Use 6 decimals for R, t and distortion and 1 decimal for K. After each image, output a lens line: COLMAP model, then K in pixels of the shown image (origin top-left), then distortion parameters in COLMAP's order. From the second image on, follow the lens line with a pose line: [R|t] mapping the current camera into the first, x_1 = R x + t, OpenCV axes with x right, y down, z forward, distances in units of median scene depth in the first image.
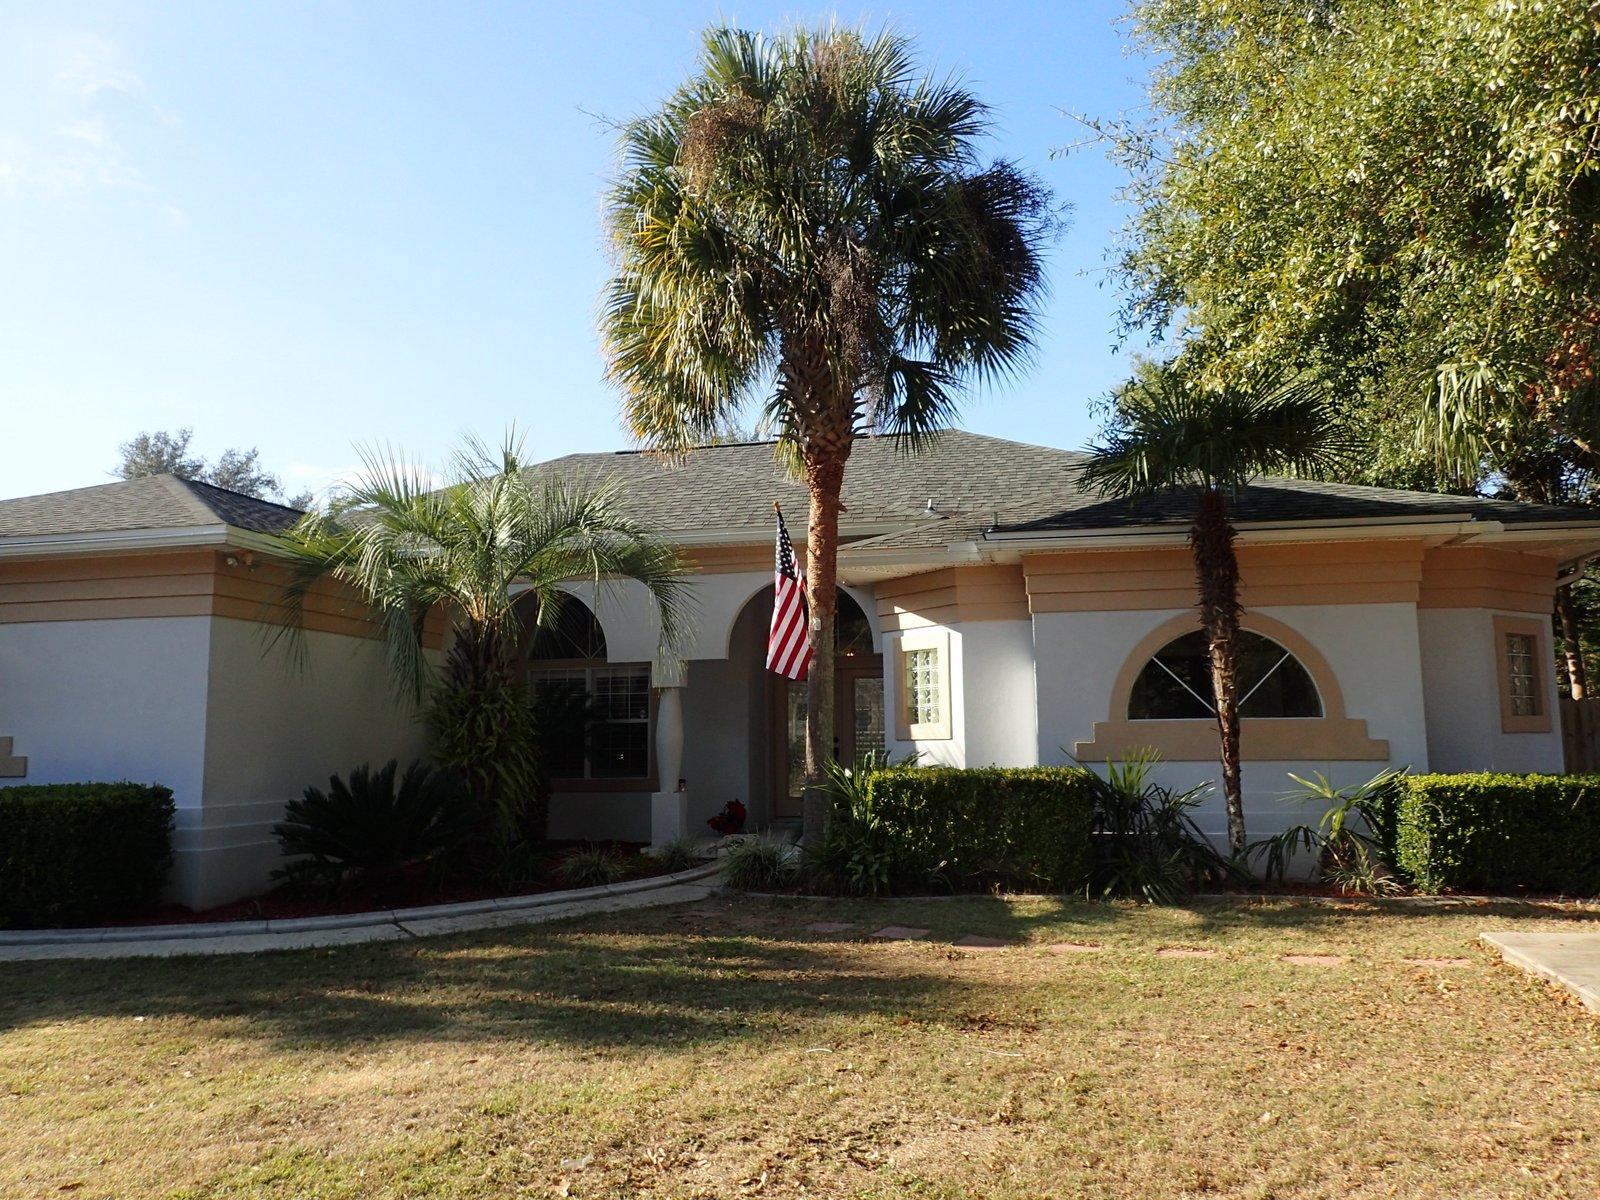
lens RADIAL K [[1173.9, 0, 800.0], [0, 1173.9, 600.0], [0, 0, 1]] dist [-0.006942, 0.000748]
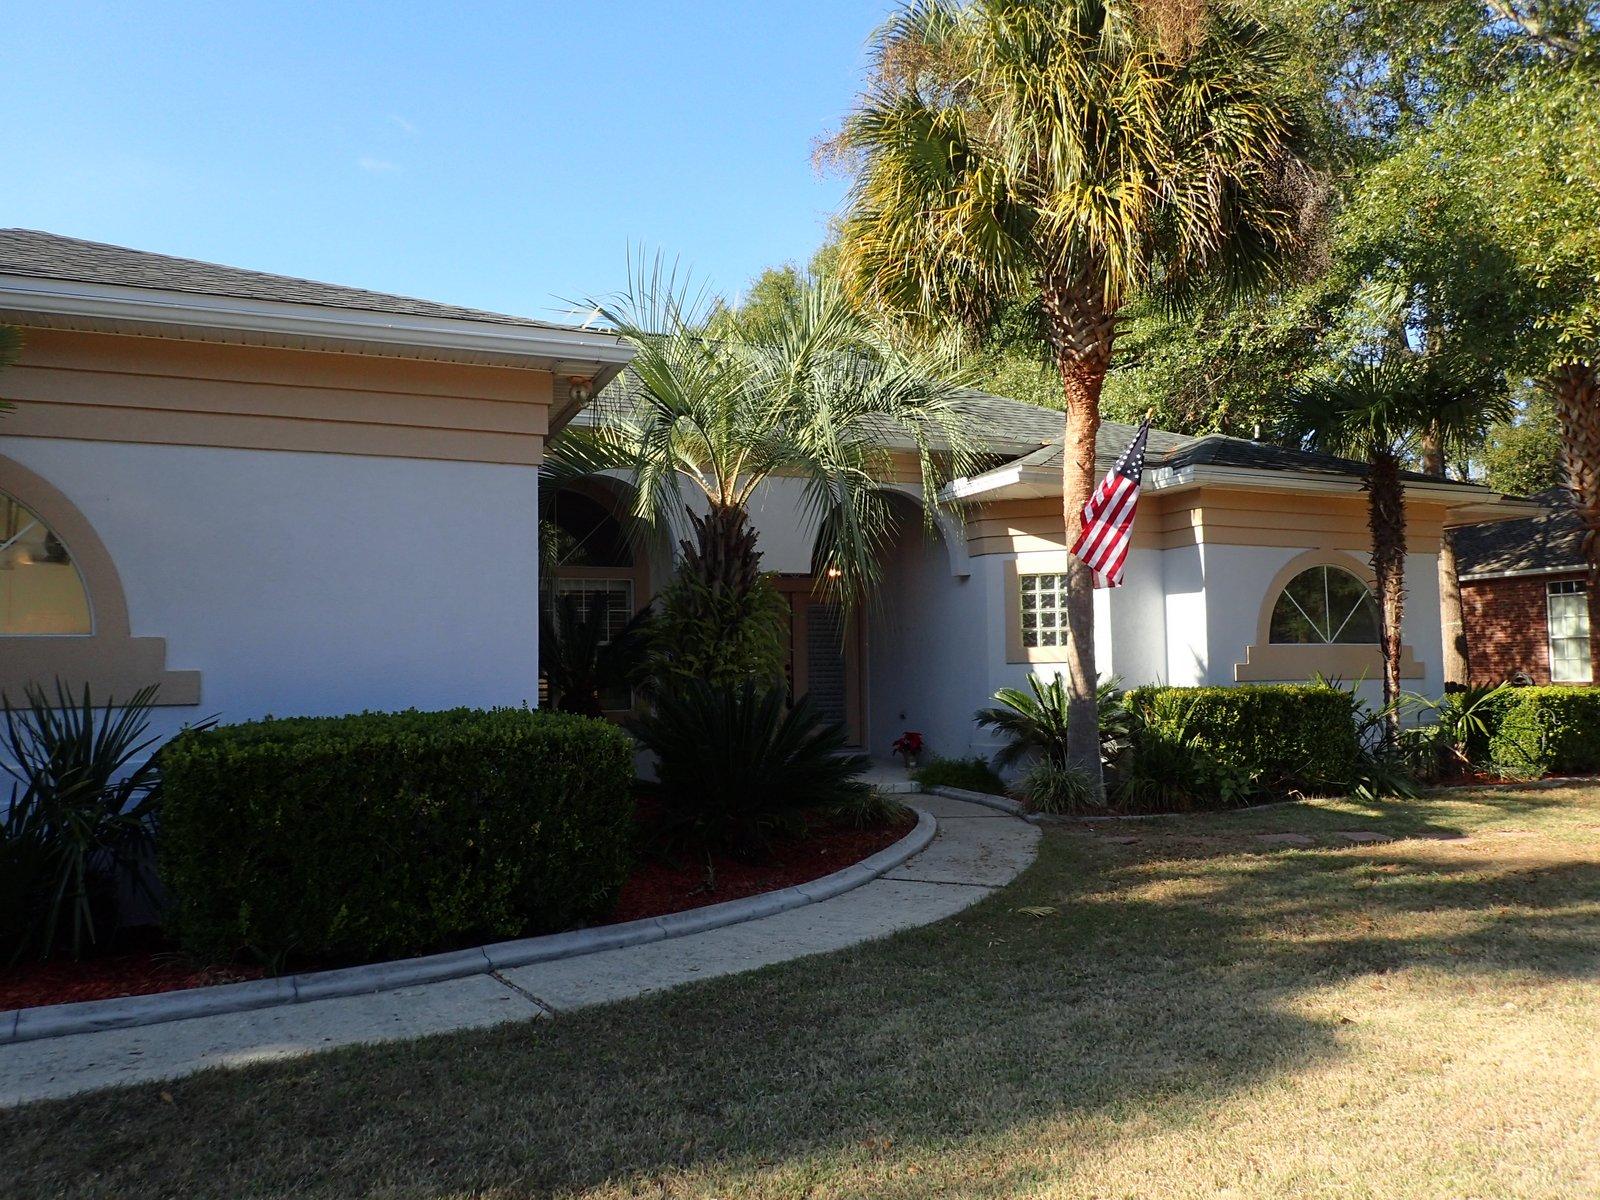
lens RADIAL K [[1173.9, 0, 800.0], [0, 1173.9, 600.0], [0, 0, 1]] dist [-0.006942, 0.000748]
pose [[0.808545, 0.040968, 0.587006, -0.752768], [-0.068465, 0.997348, 0.024698, 0.062790], [-0.584438, -0.060159, 0.809205, 0.356490]]
